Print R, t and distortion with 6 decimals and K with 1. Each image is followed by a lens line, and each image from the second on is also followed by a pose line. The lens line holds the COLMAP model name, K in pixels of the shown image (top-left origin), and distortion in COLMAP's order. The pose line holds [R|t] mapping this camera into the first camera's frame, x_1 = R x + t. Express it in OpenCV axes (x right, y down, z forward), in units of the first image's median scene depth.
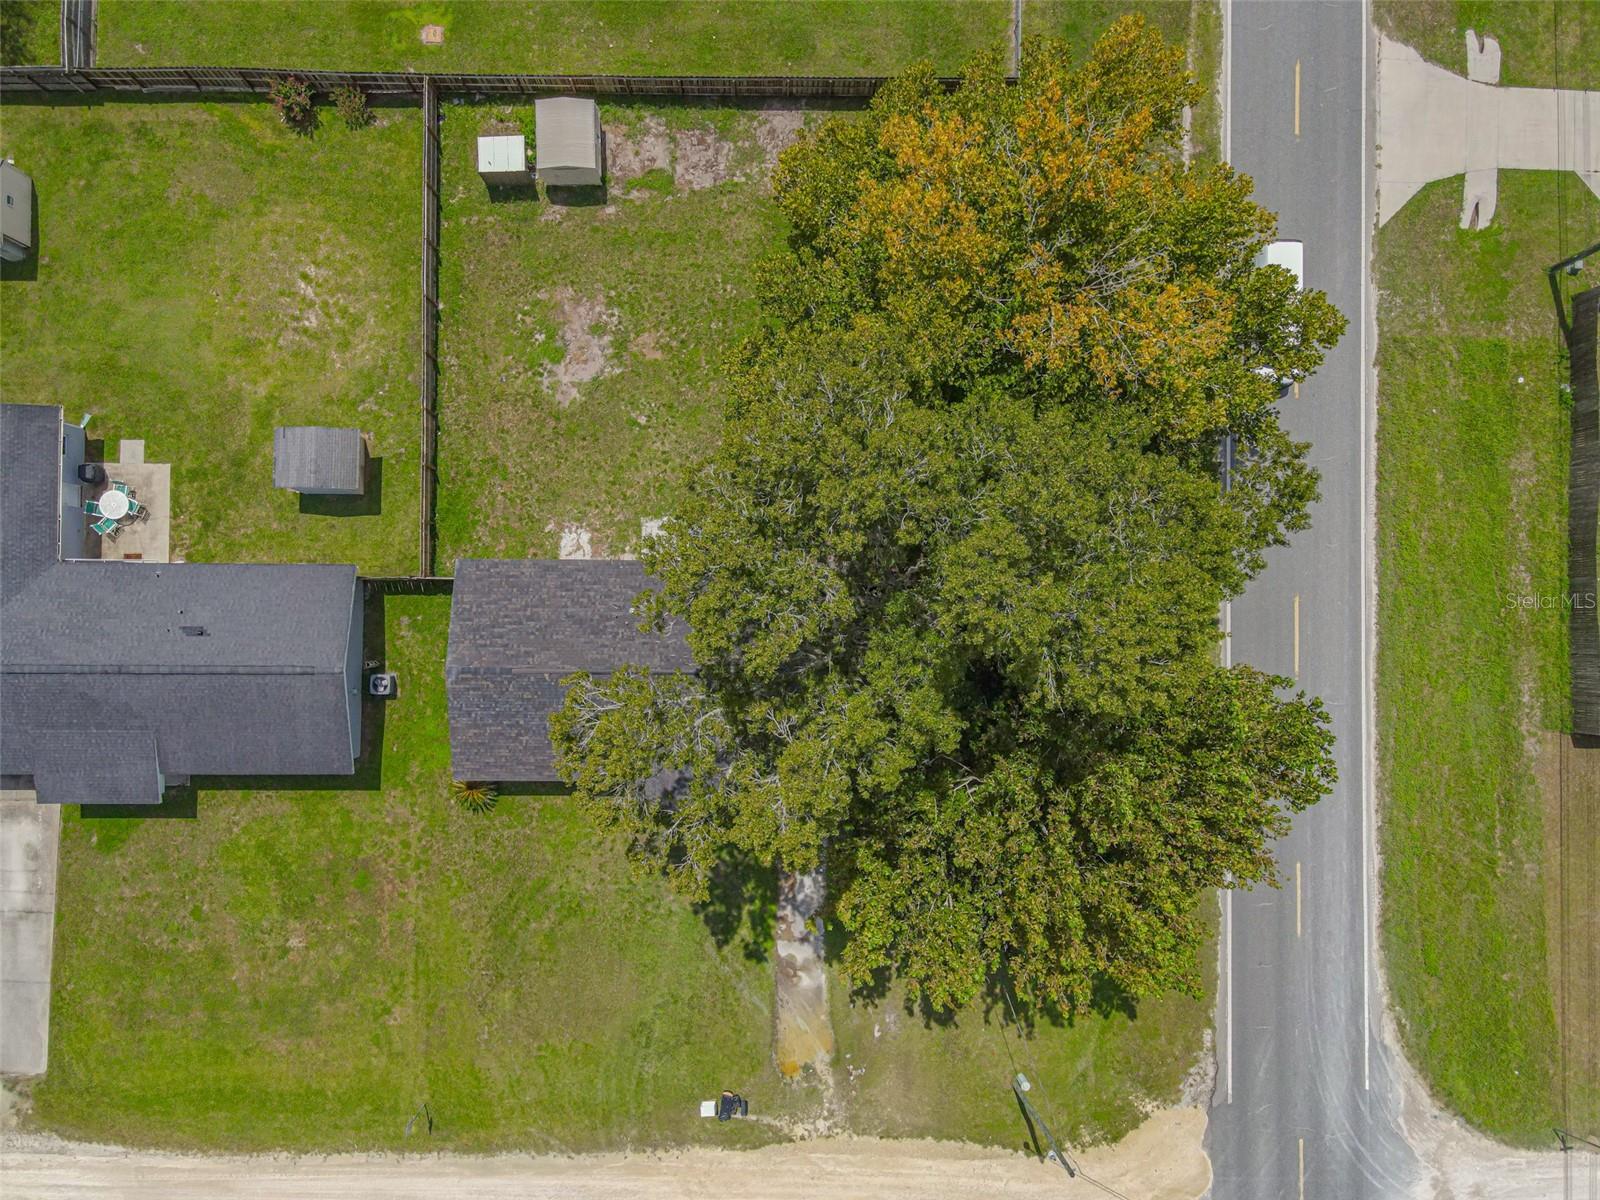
lens RADIAL K [[1180.1, 0, 791.0], [0, 1180.1, 588.0], [0, 0, 1]] dist [0.006735, -0.009133]
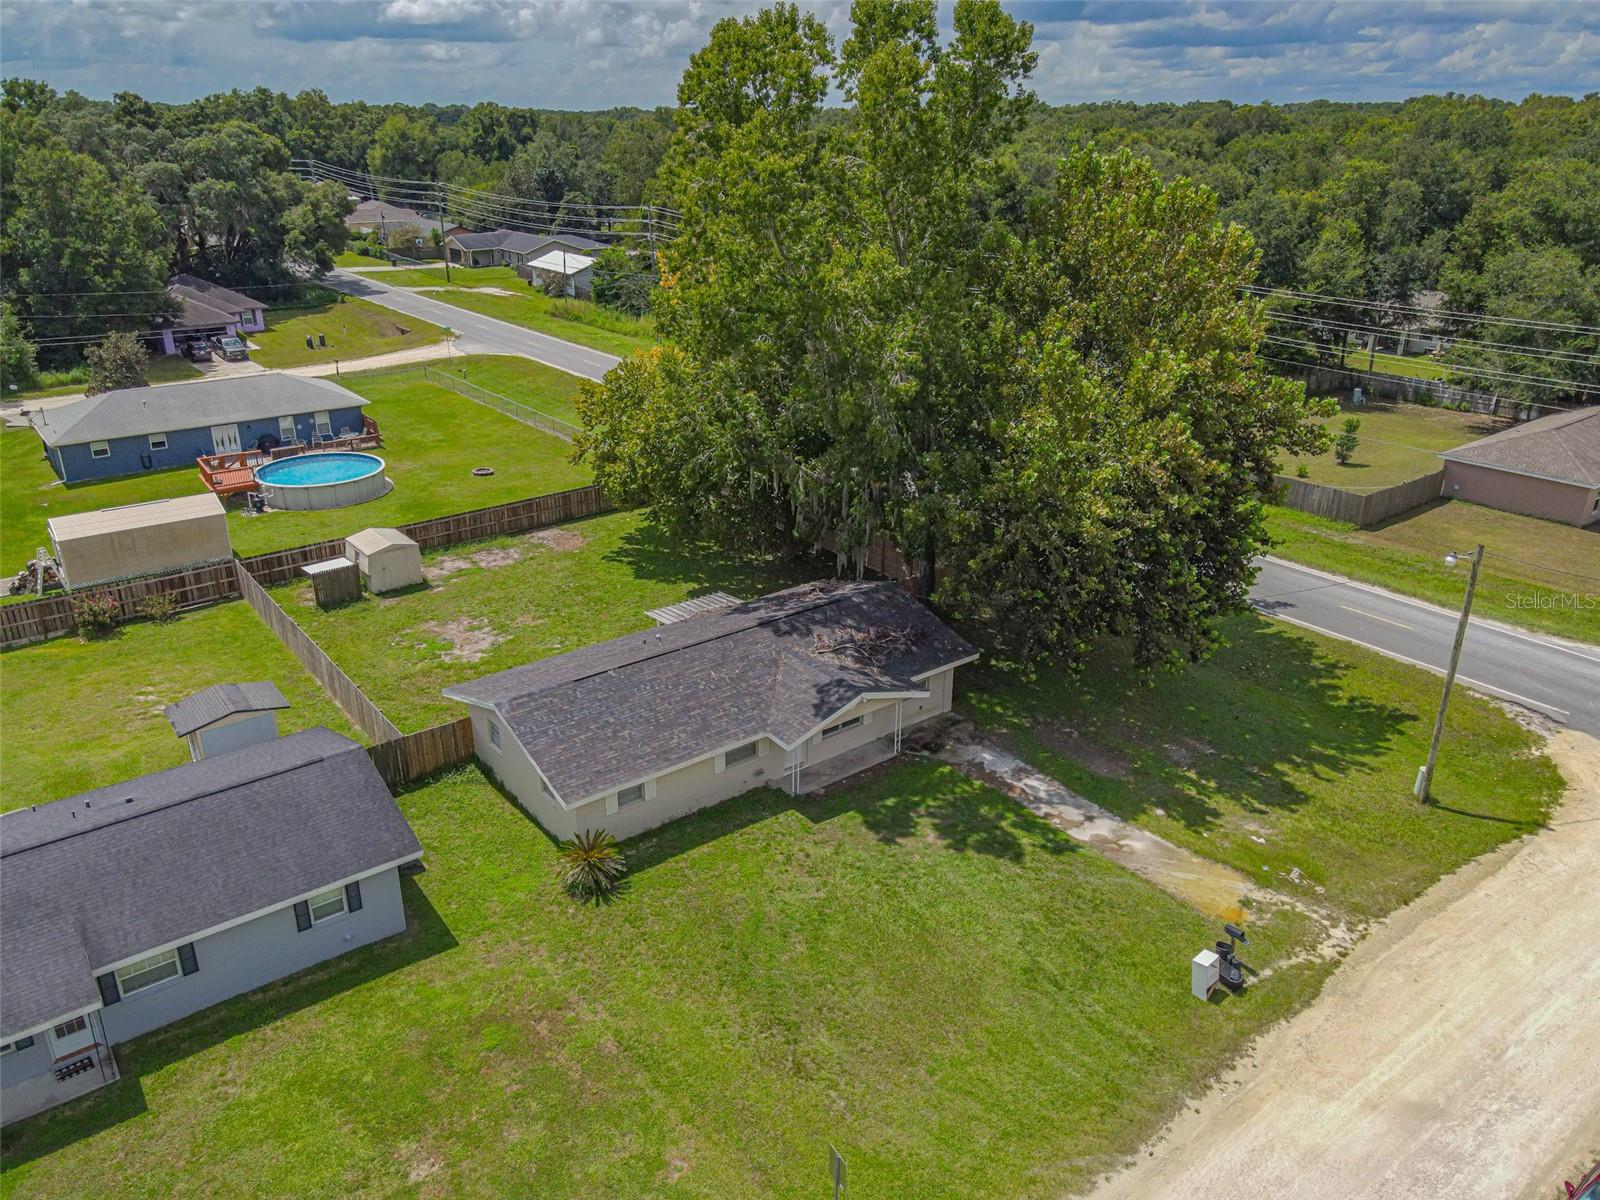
lens RADIAL K [[1180.1, 0, 791.0], [0, 1180.1, 588.0], [0, 0, 1]] dist [0.006735, -0.009133]
pose [[0.790202, -0.241835, 0.563113, -0.514595], [0.612846, 0.312716, -0.725692, 0.672700], [-0.000597, 0.918545, 0.395316, 0.578910]]
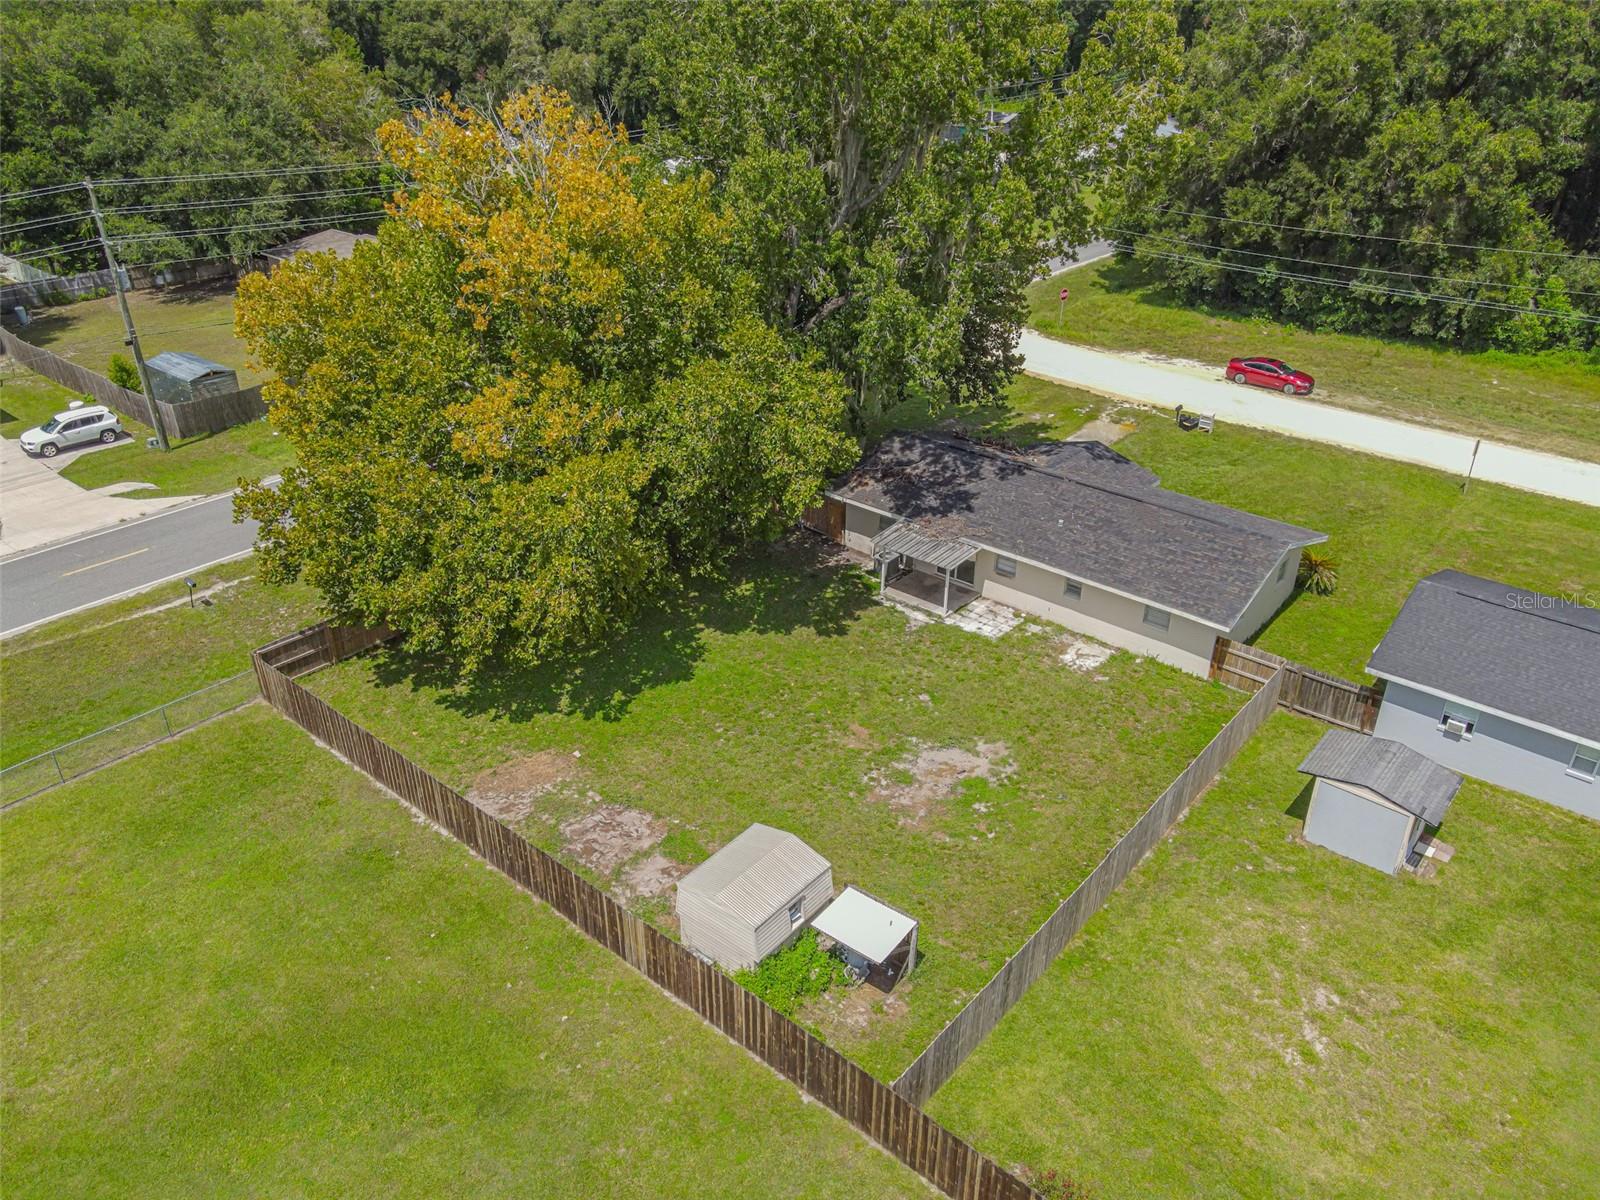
lens RADIAL K [[1180.1, 0, 791.0], [0, 1180.1, 588.0], [0, 0, 1]] dist [0.006735, -0.009133]
pose [[-0.762314, -0.317326, 0.564076, -0.470972], [0.646700, -0.338954, 0.683294, -0.699056], [-0.025631, 0.885672, 0.463604, 0.595840]]
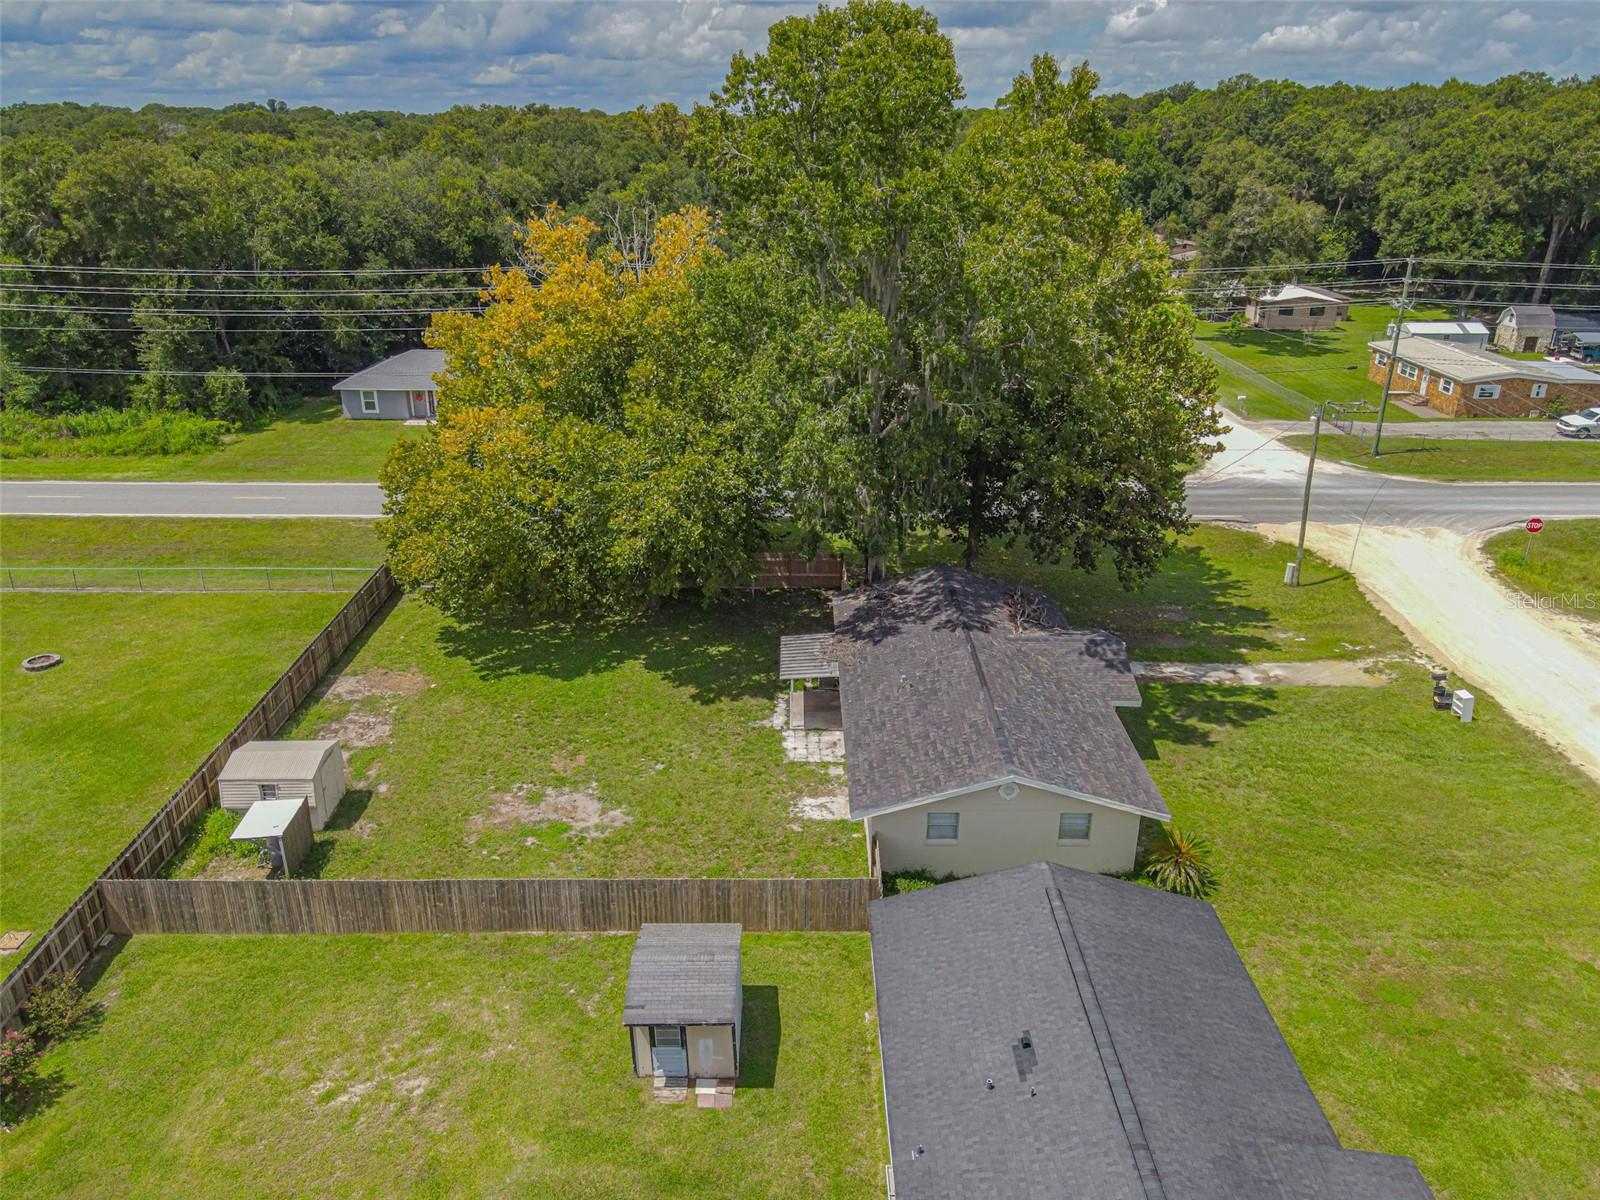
lens RADIAL K [[1180.1, 0, 791.0], [0, 1180.1, 588.0], [0, 0, 1]] dist [0.006735, -0.009133]
pose [[-0.004588, -0.382974, 0.923748, -0.828145], [0.999795, 0.016447, 0.011785, -0.065688], [-0.019706, 0.923613, 0.382821, 0.586829]]
